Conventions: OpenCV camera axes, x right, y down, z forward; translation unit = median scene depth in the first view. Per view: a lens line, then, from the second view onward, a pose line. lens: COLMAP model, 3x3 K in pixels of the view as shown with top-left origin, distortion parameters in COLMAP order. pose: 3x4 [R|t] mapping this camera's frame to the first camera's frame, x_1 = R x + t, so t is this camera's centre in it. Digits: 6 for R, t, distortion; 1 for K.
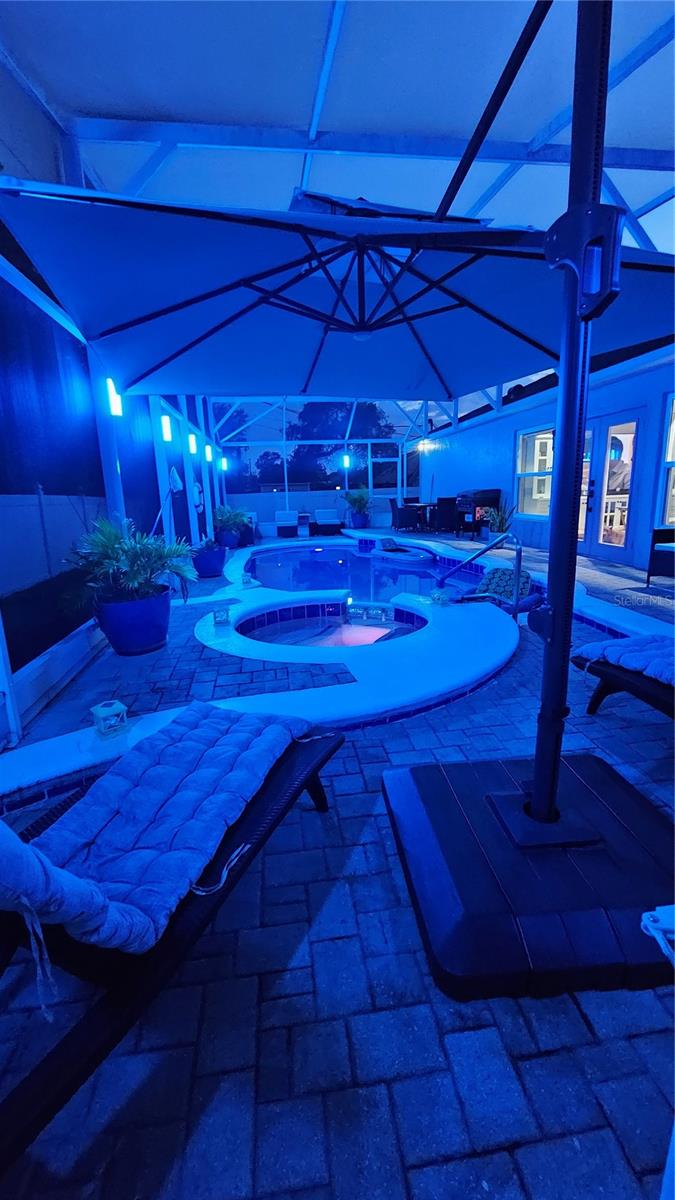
lens RADIAL K [[491.0, 0, 337.5], [0, 491.0, 600.0], [0, 0, 1]] dist [0.000481, 0.000027]
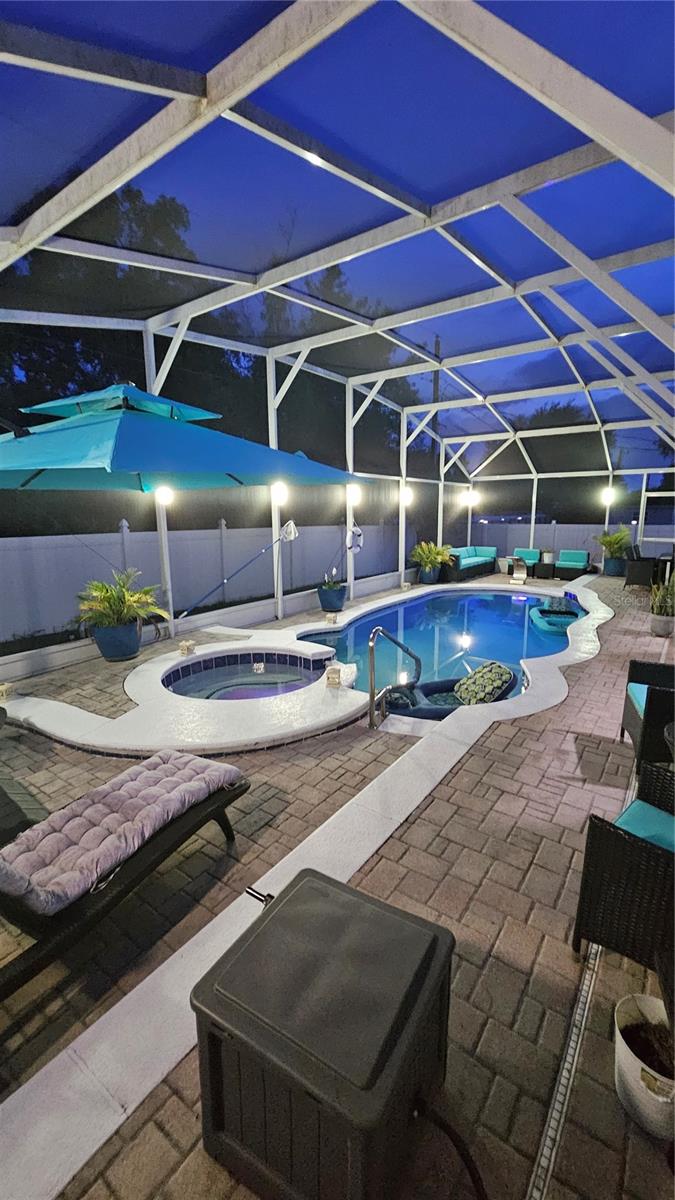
lens RADIAL K [[491.0, 0, 337.5], [0, 491.0, 600.0], [0, 0, 1]] dist [0.000481, 0.000027]
pose [[0.723147, 0.156283, -0.672781, 1.293932], [-0.168161, 0.984592, 0.047965, -0.317255], [0.669911, 0.078450, 0.738285, 0.360259]]
